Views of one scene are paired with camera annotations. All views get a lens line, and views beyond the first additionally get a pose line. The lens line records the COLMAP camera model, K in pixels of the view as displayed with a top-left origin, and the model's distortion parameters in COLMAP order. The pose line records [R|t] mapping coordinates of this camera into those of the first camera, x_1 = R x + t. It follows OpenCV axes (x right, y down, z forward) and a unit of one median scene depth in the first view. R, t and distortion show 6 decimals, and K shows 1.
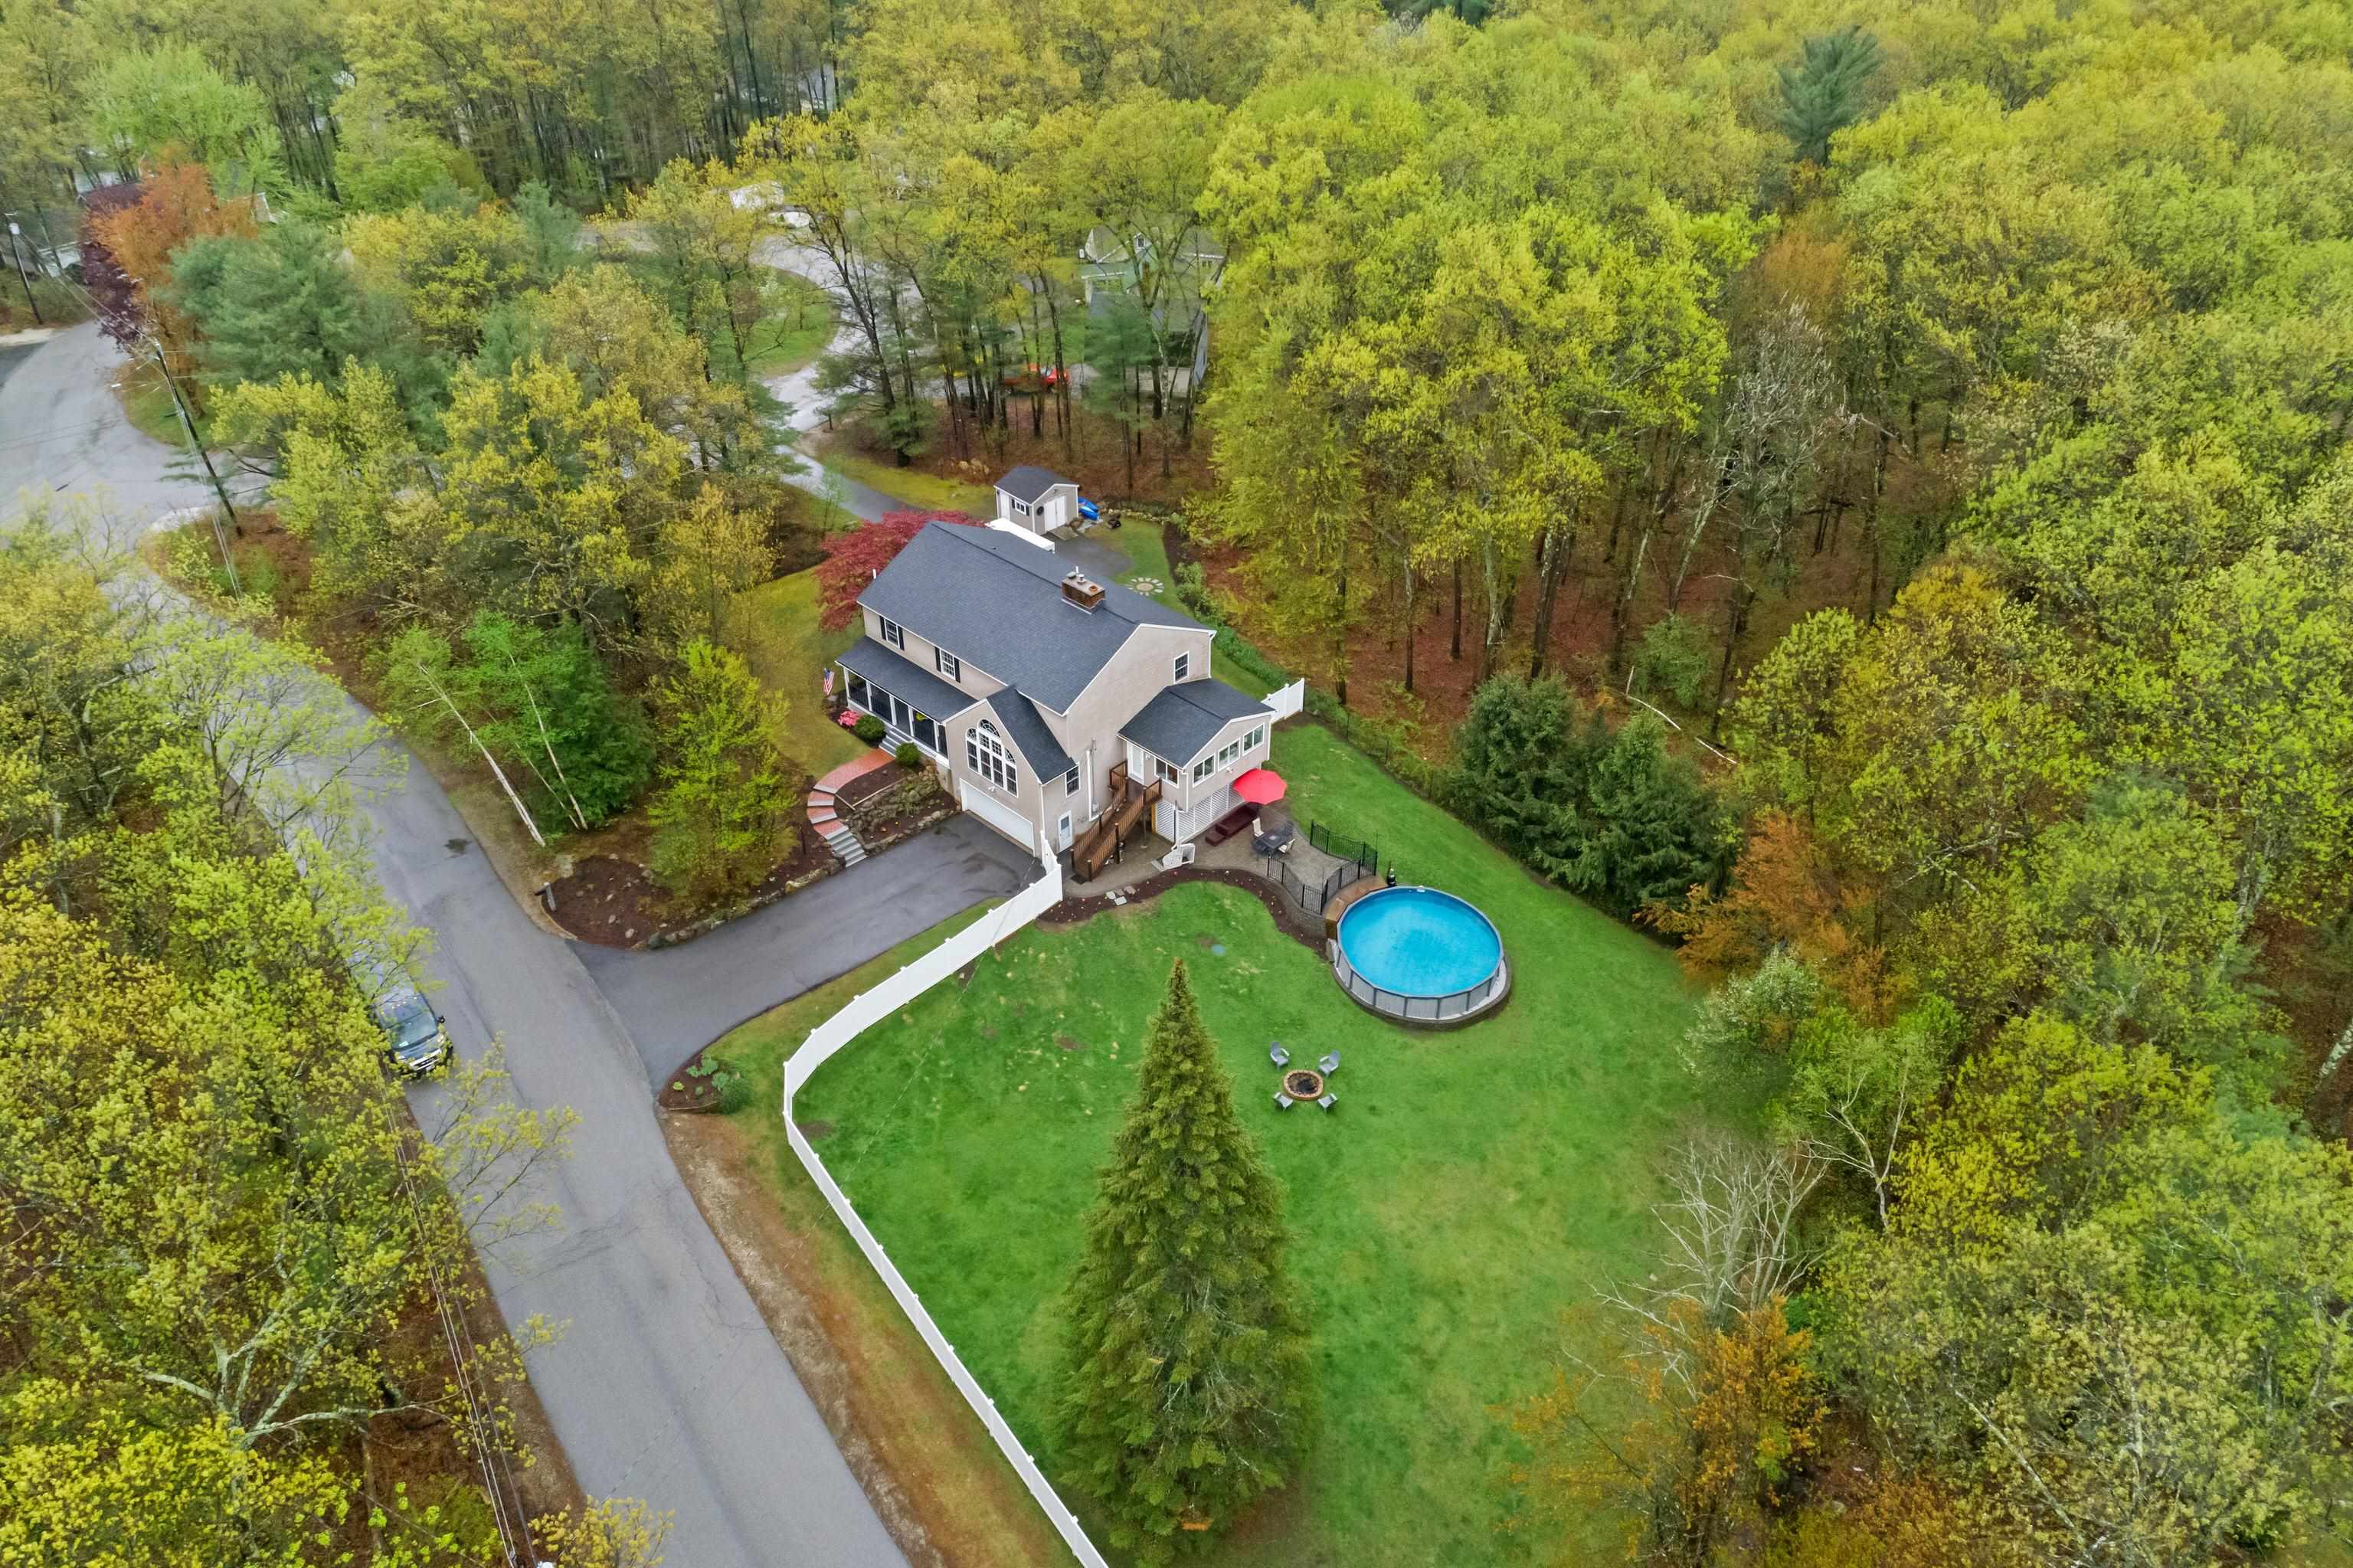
lens RADIAL K [[1607.7, 0, 1123.1], [0, 1607.7, 788.0], [0, 0, 1]] dist [0.000453, 0.000438]
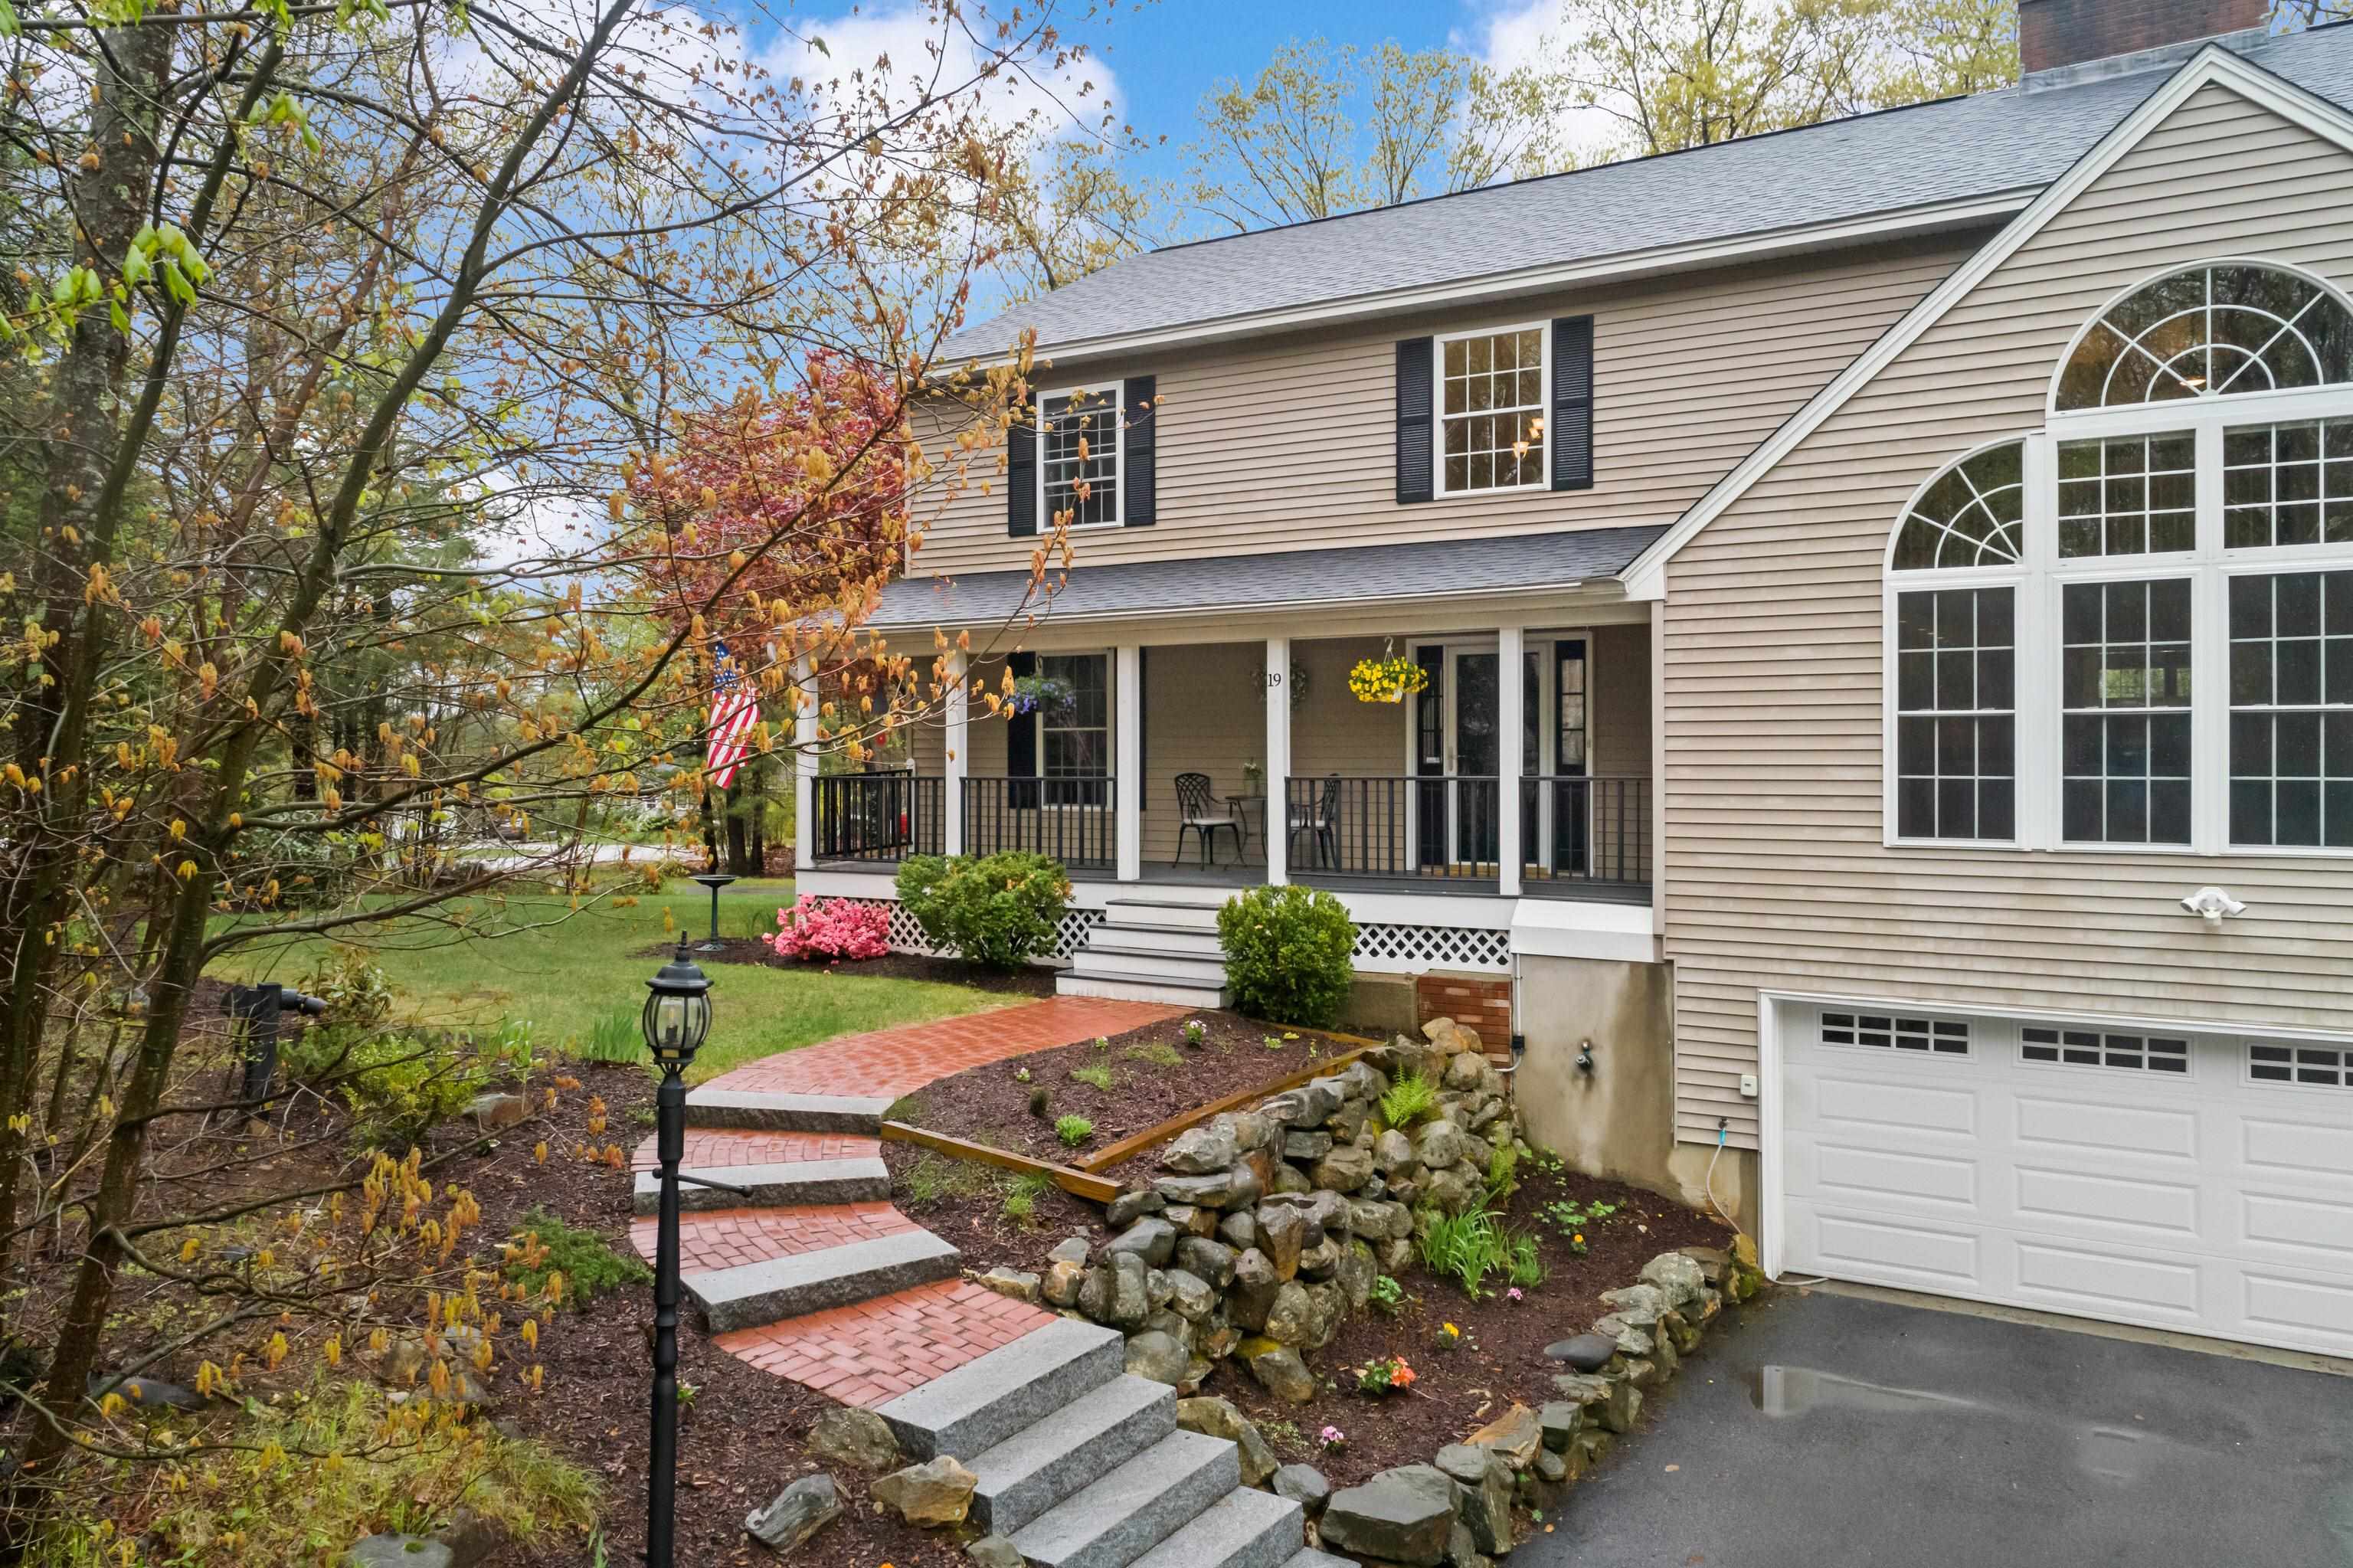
lens RADIAL K [[1605.4, 0, 1176.2], [0, 1605.4, 748.2], [0, 0, 1]] dist [-0.003187, 0.000547]
pose [[0.970599, 0.006072, 0.240627, -0.193436], [0.134430, 0.815575, -0.562819, 0.050907], [-0.199667, 0.578619, 0.790780, 0.926162]]
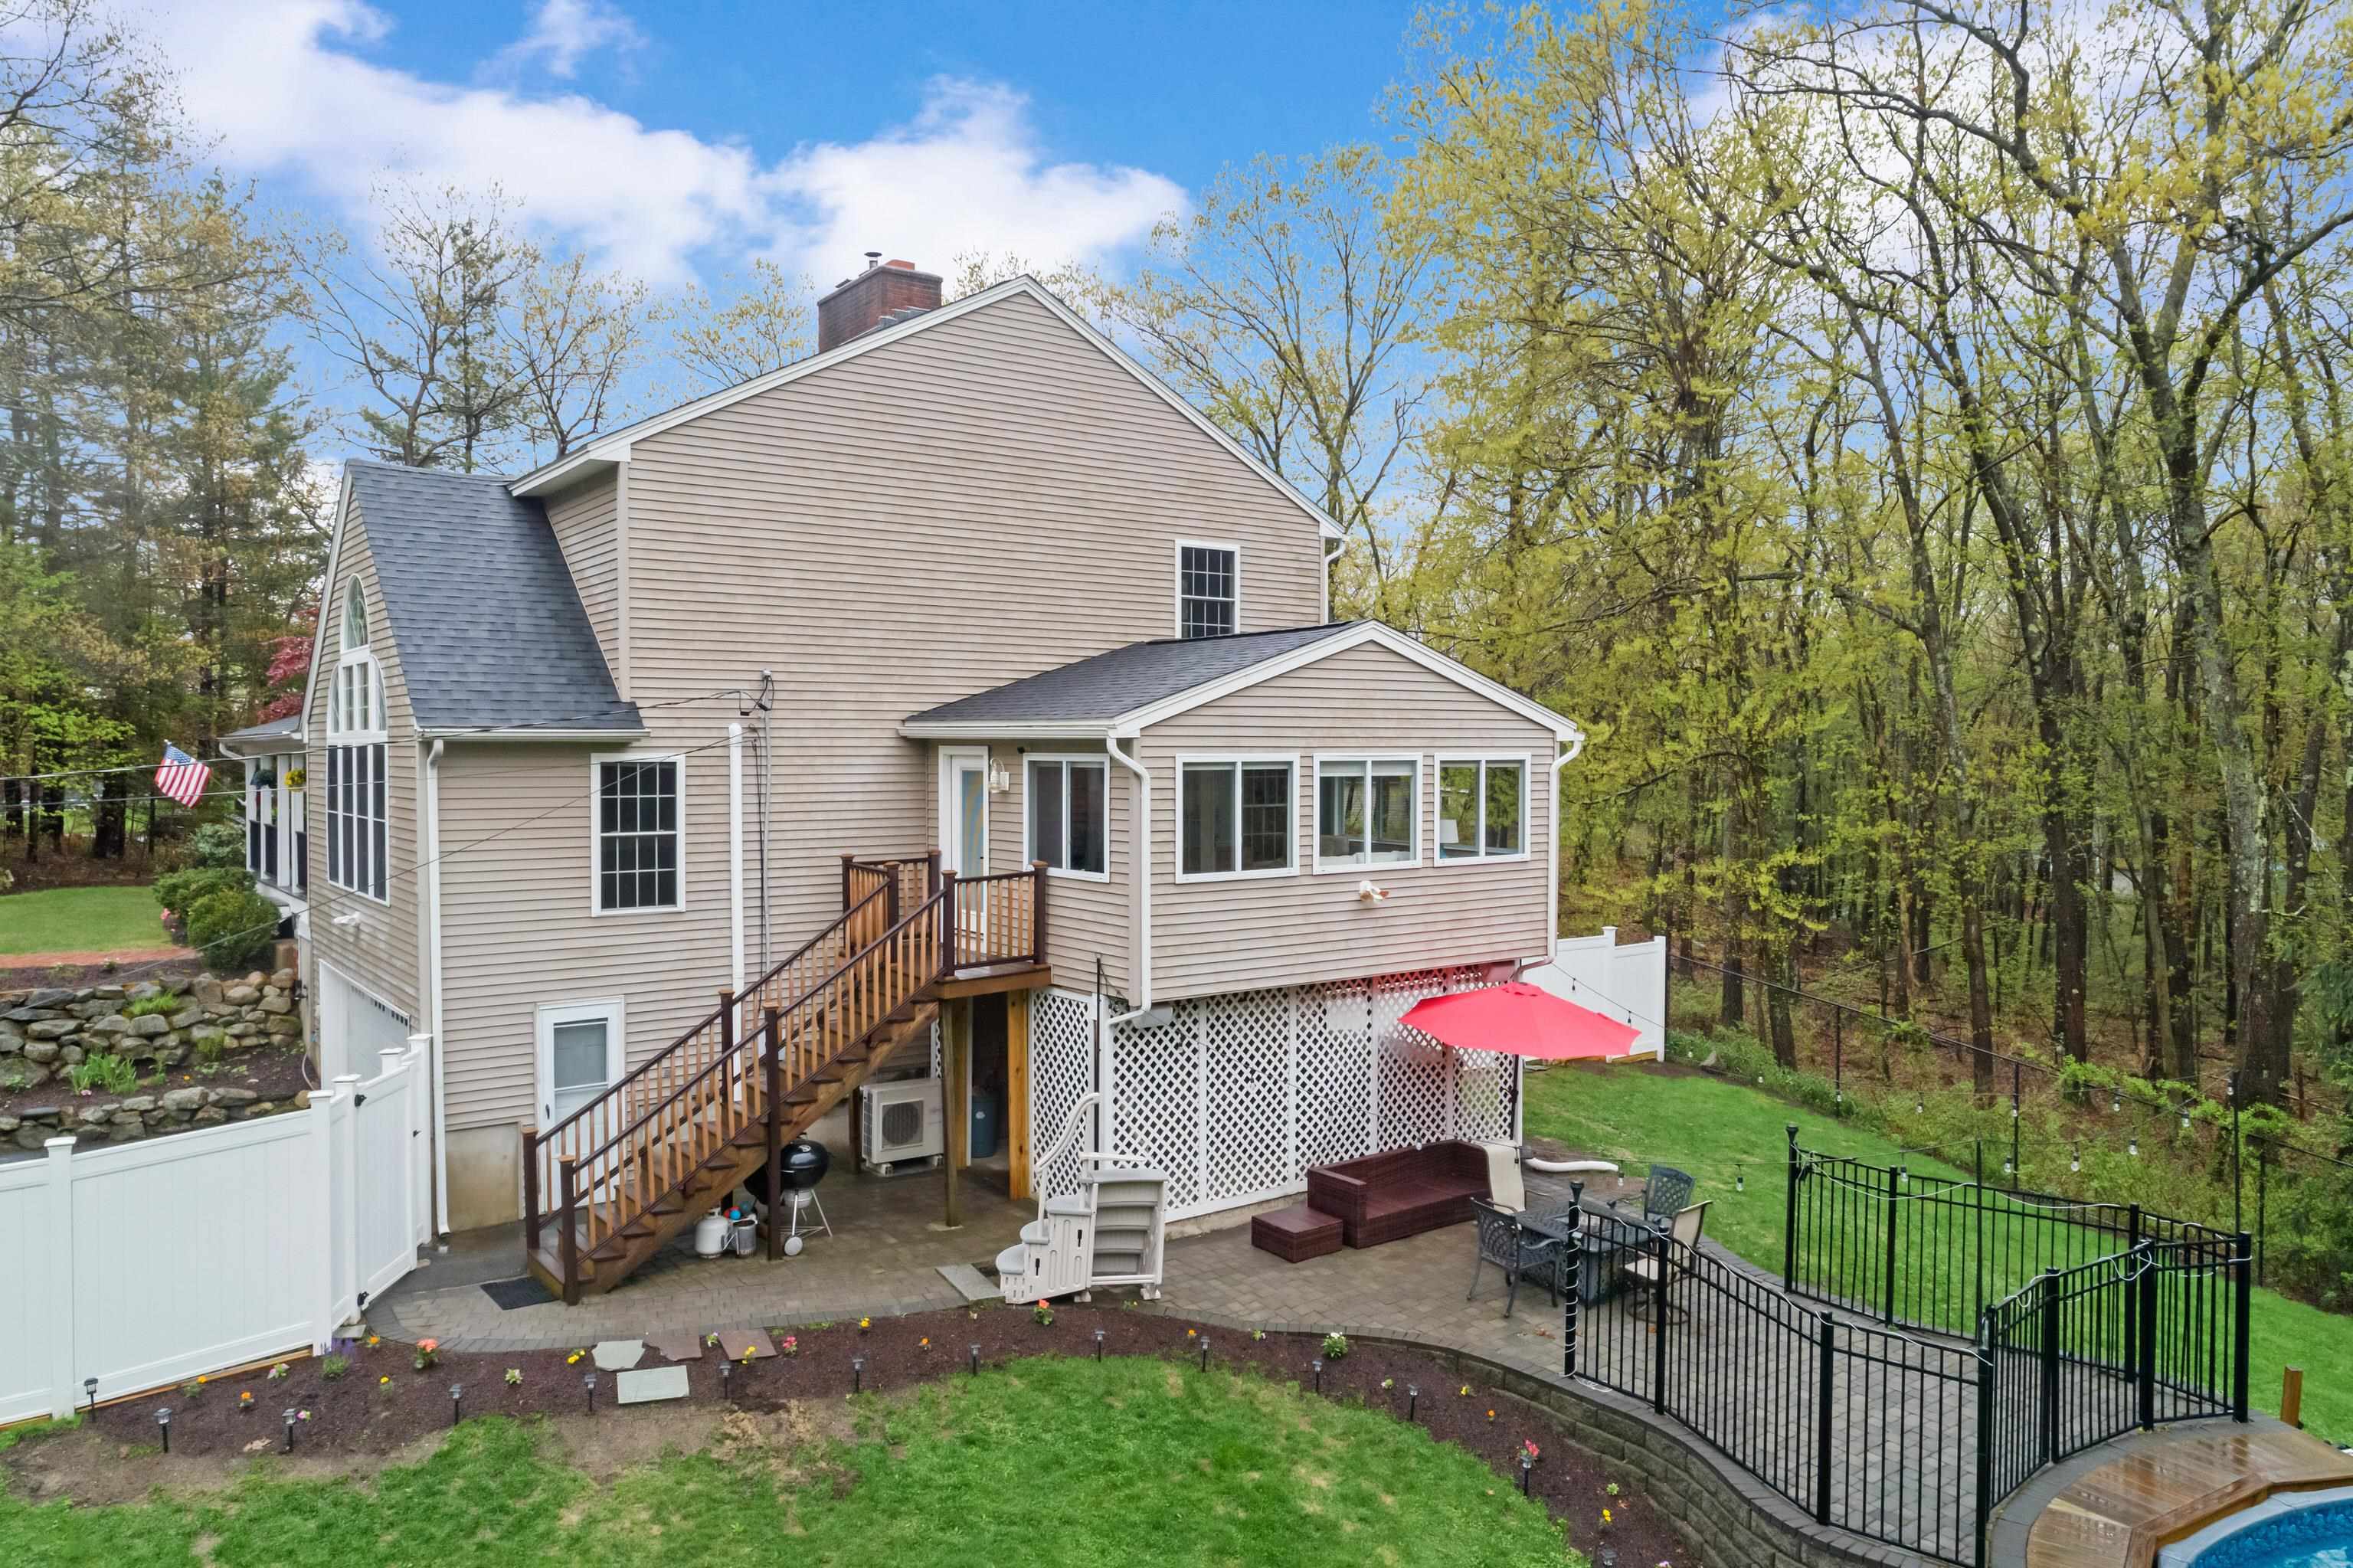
lens RADIAL K [[1600.7, 0, 1176.5], [0, 1600.7, 784.0], [0, 0, 1]] dist [0.000136, 0.002050]
pose [[0.988780, 0.020831, -0.147918, 0.072917], [-0.100415, 0.825802, -0.554948, 0.103199], [0.110591, 0.563575, 0.818629, 0.826059]]
